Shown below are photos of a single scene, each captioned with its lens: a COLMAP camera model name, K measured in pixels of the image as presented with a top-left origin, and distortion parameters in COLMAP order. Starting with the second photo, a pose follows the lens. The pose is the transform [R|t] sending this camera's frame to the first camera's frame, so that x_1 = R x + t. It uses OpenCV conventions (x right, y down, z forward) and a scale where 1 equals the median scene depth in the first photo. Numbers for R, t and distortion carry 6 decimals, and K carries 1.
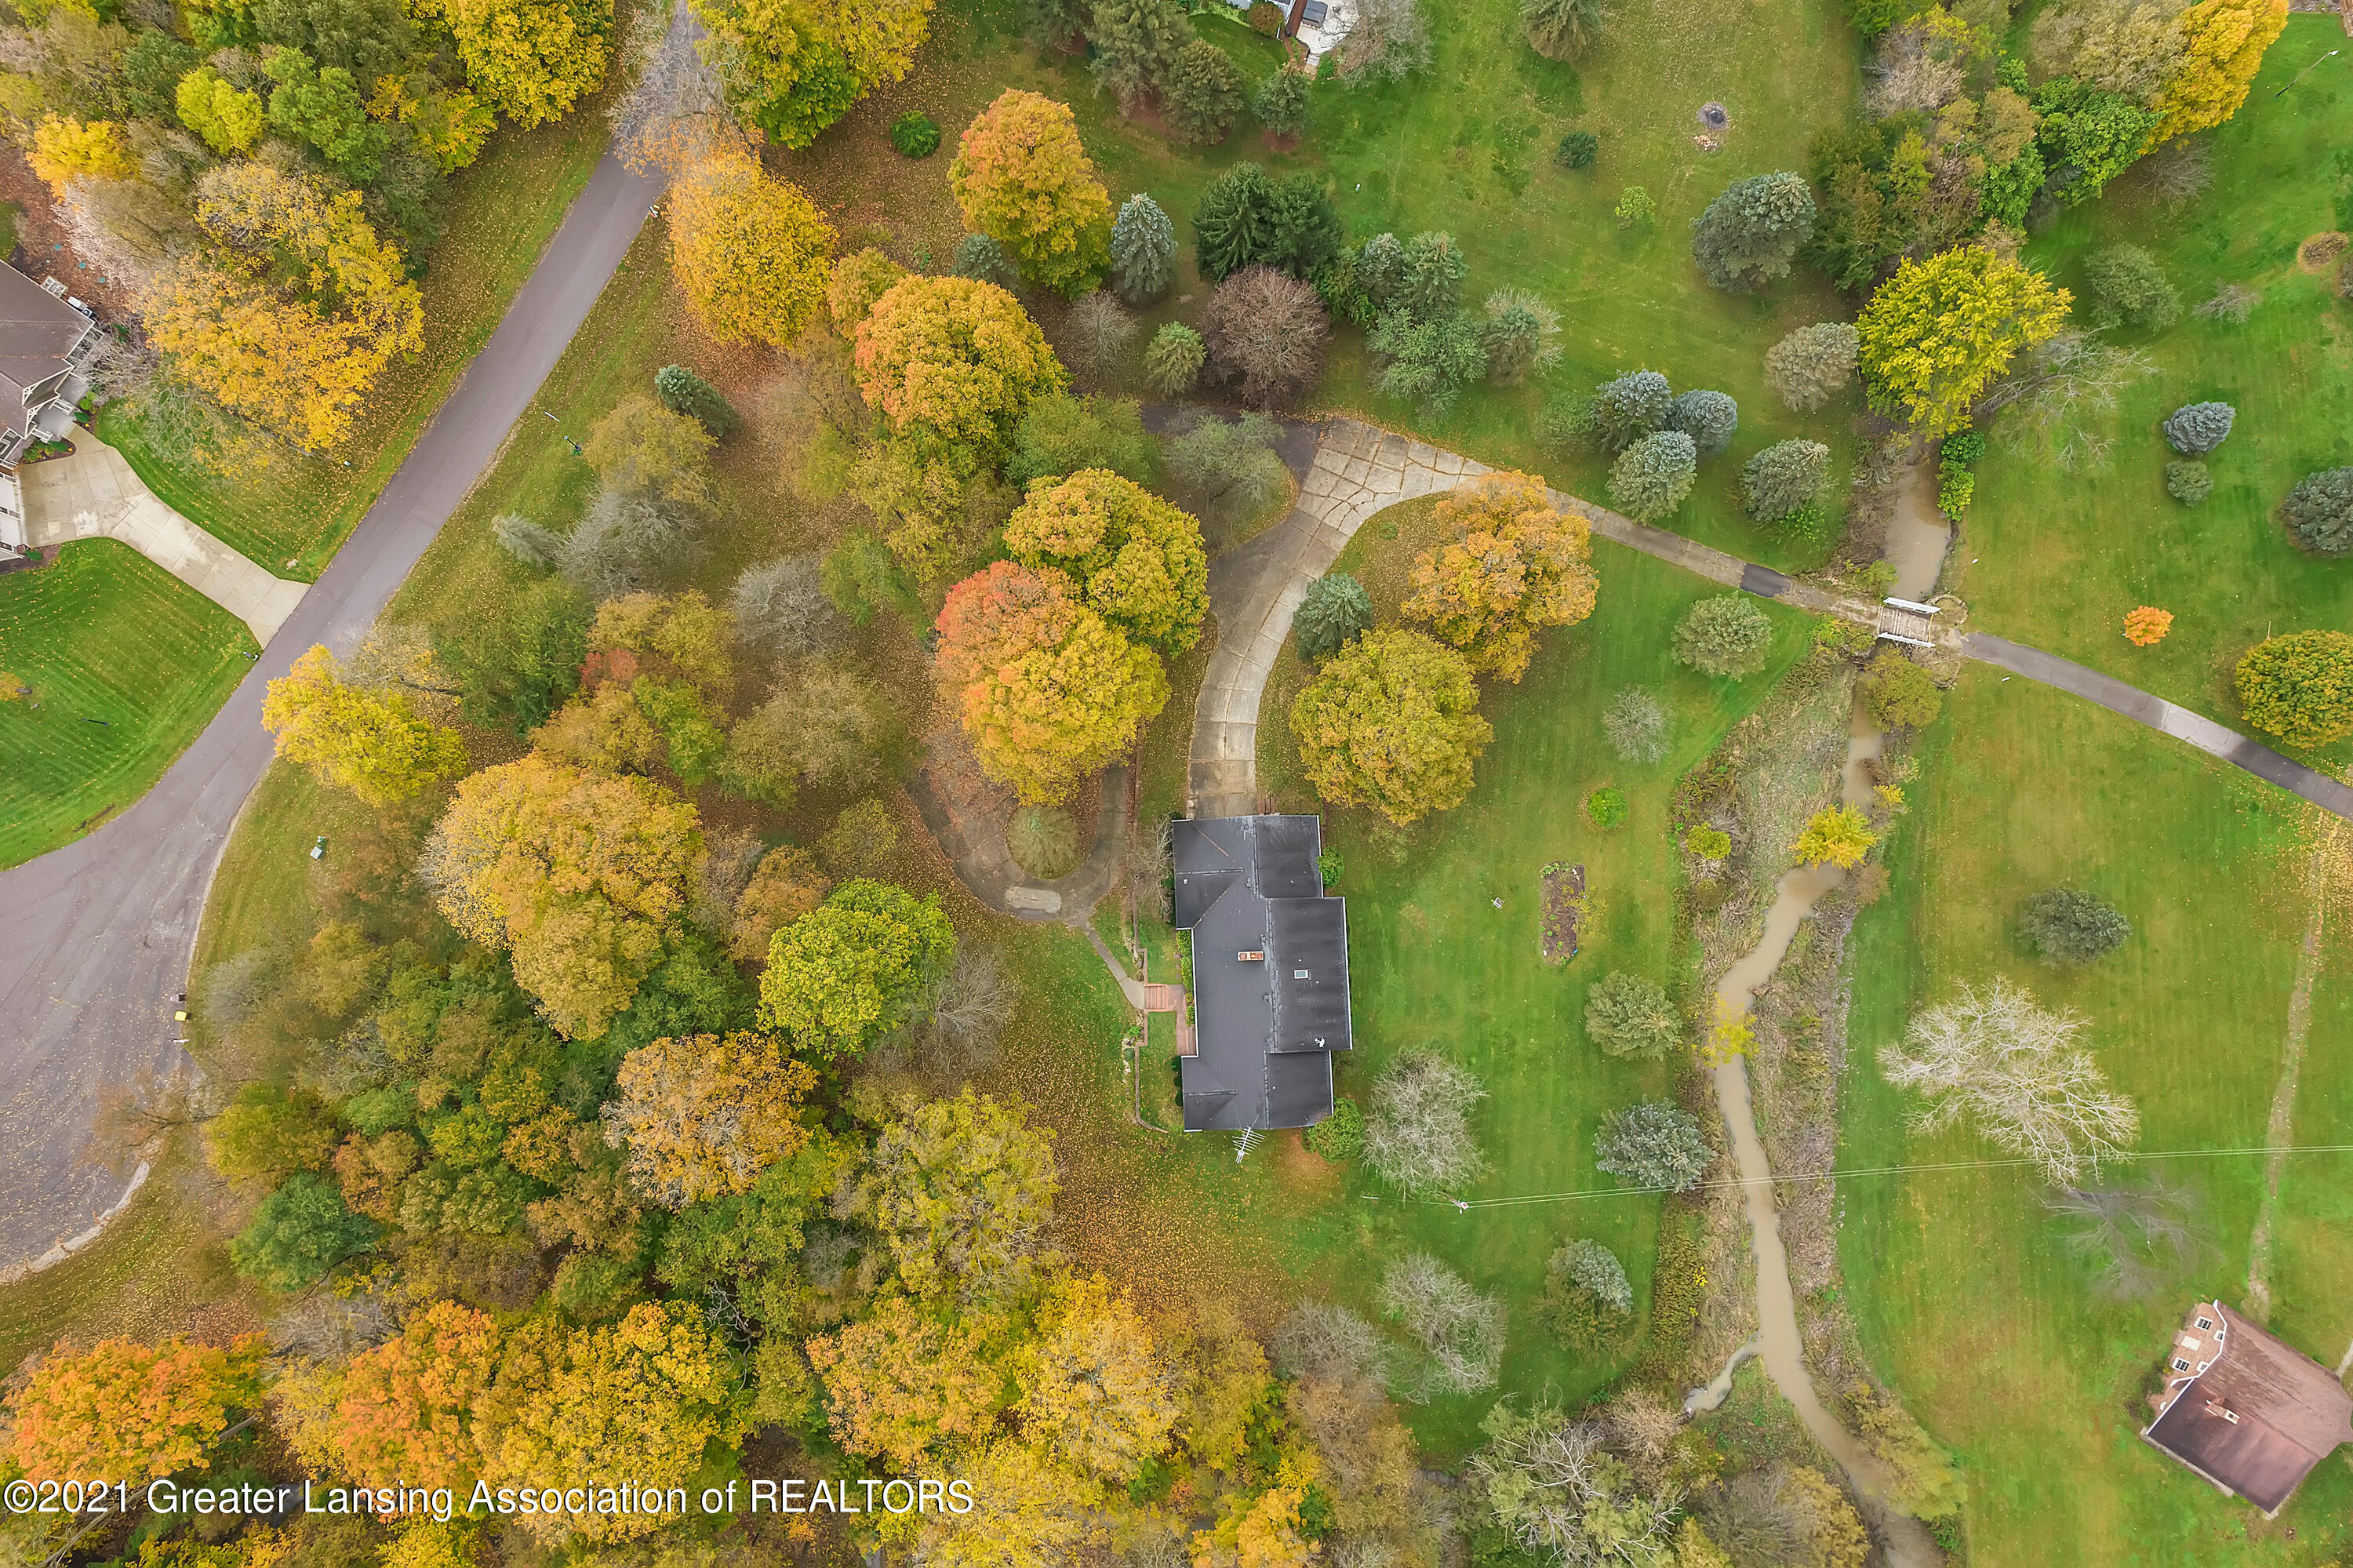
lens RADIAL K [[1522.7, 0, 1184.7], [0, 1522.7, 782.4], [0, 0, 1]] dist [-0.073765, 0.075682]
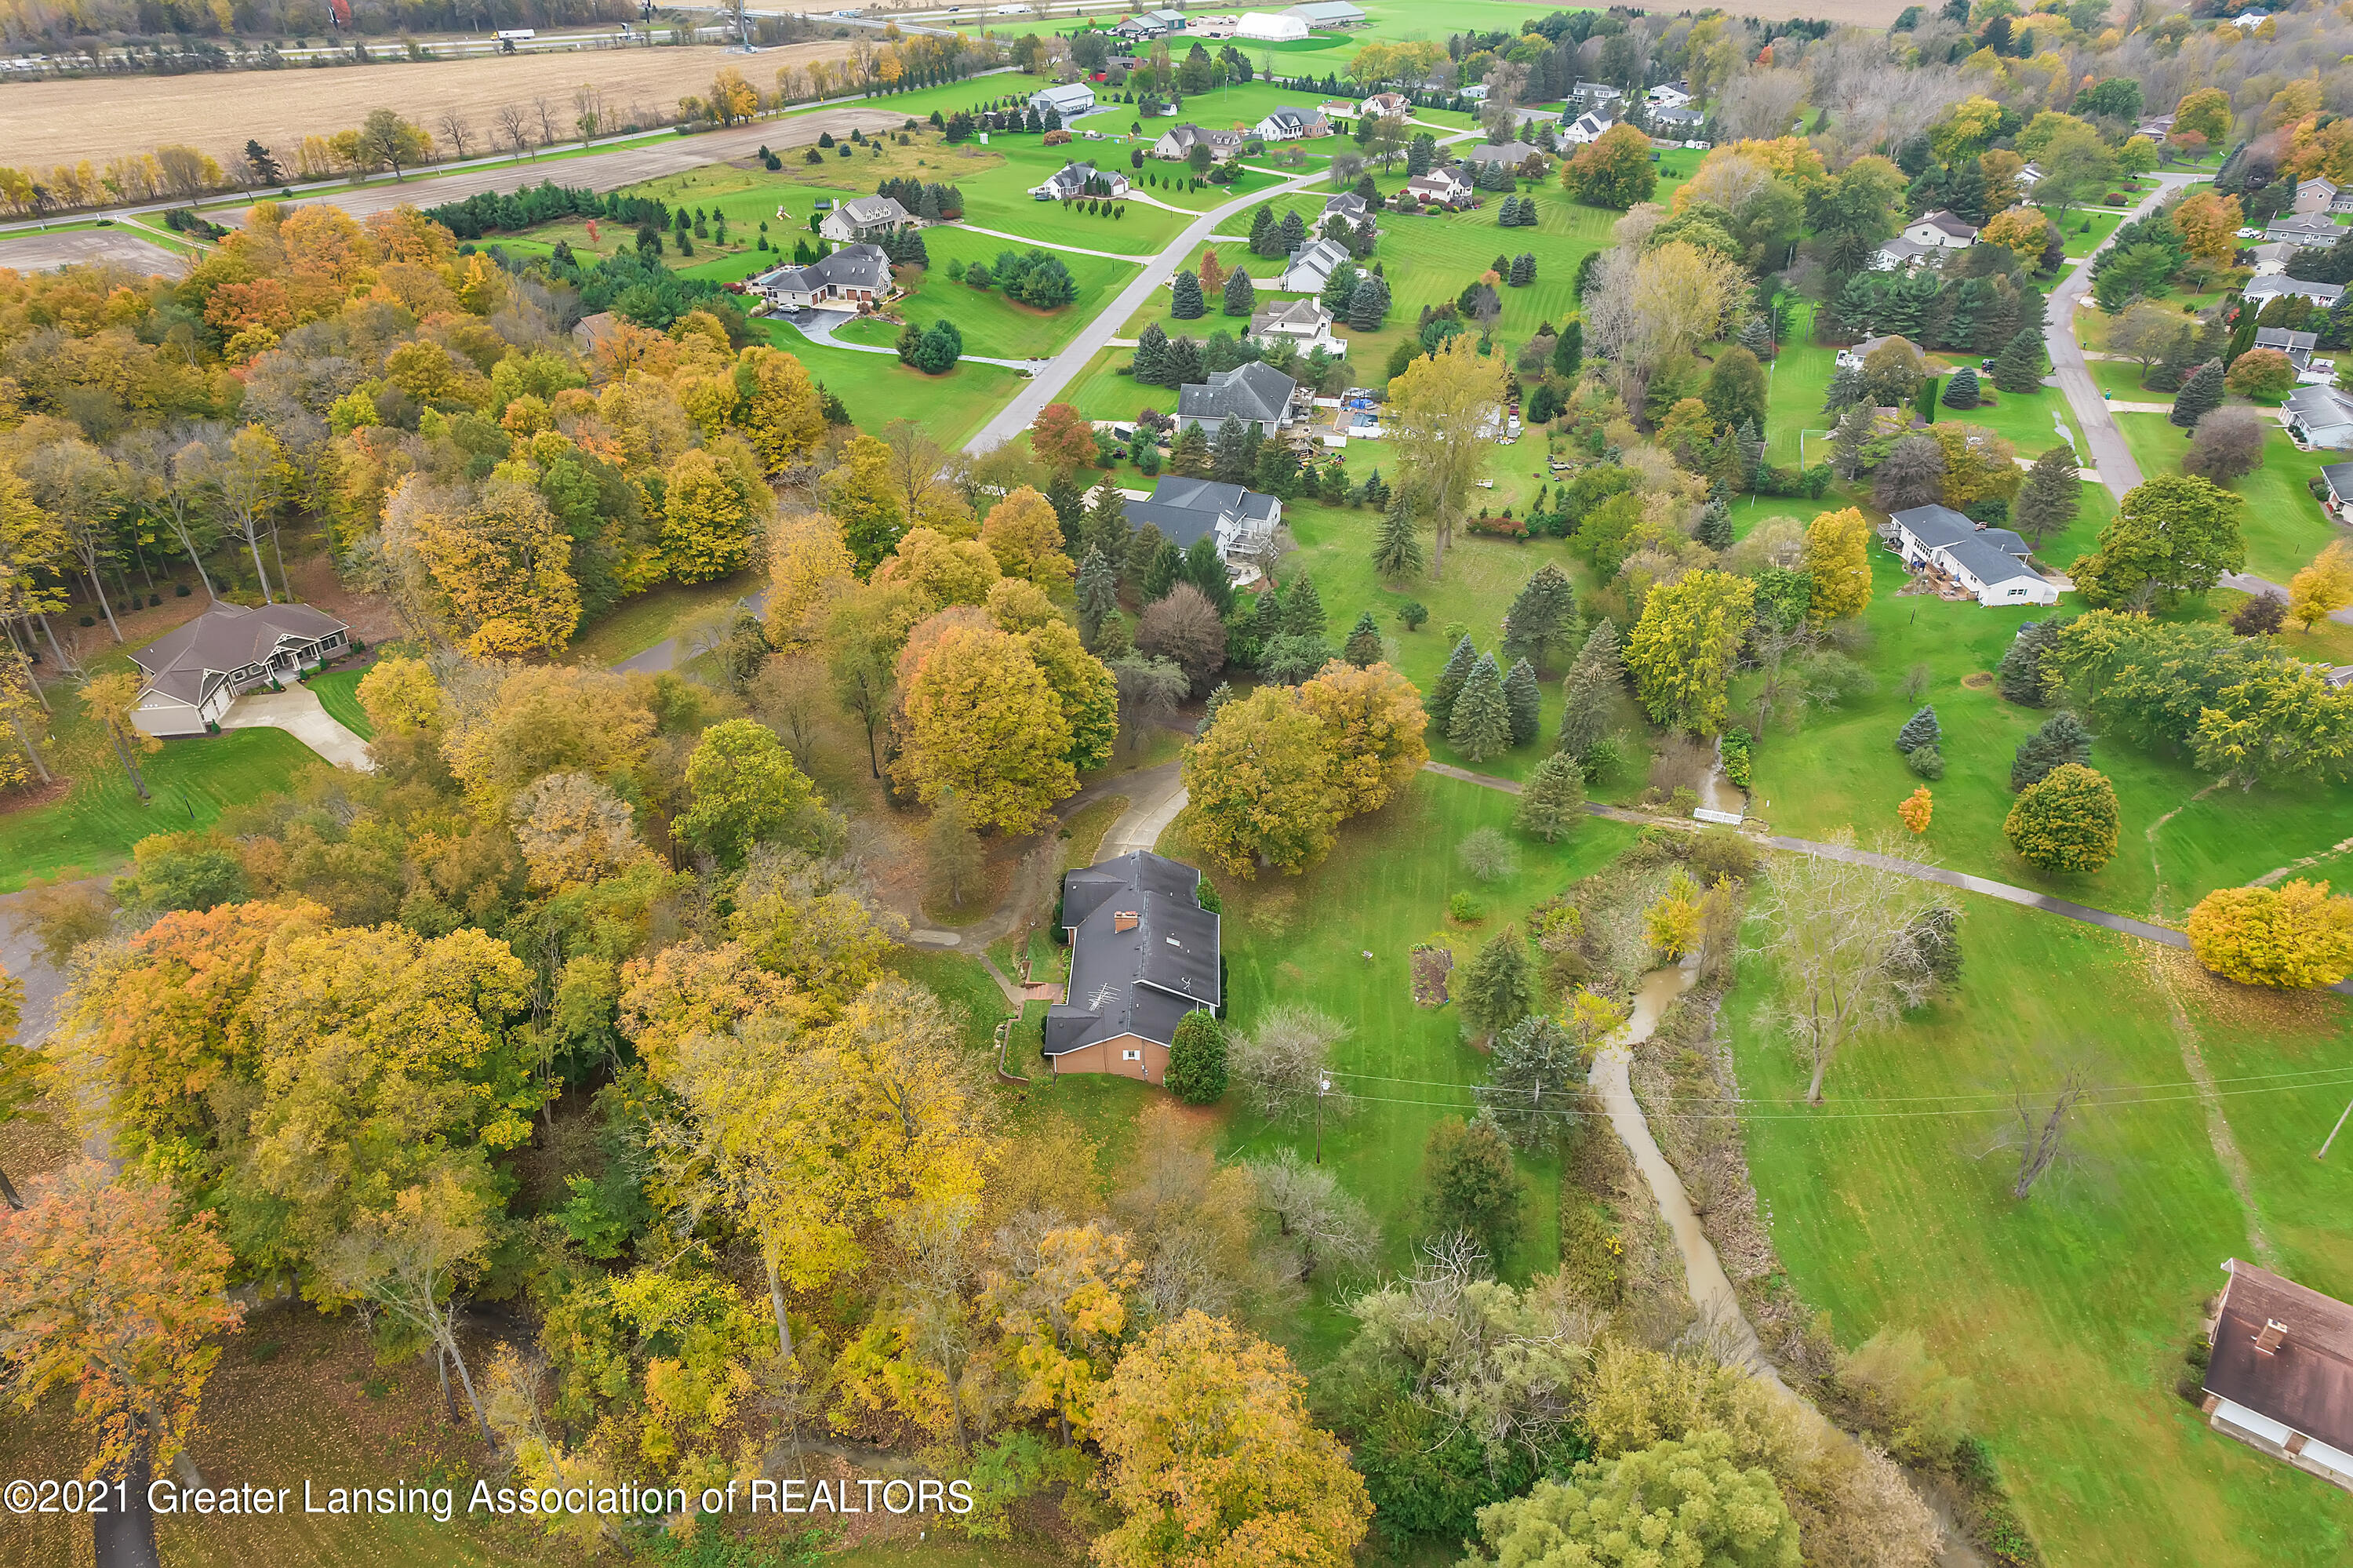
lens RADIAL K [[1522.7, 0, 1184.7], [0, 1522.7, 782.4], [0, 0, 1]] dist [-0.073765, 0.075682]
pose [[0.998535, 0.026312, -0.047288, 0.124831], [-0.053209, 0.636592, -0.769363, 0.823551], [0.009860, 0.770752, 0.637060, 0.226179]]
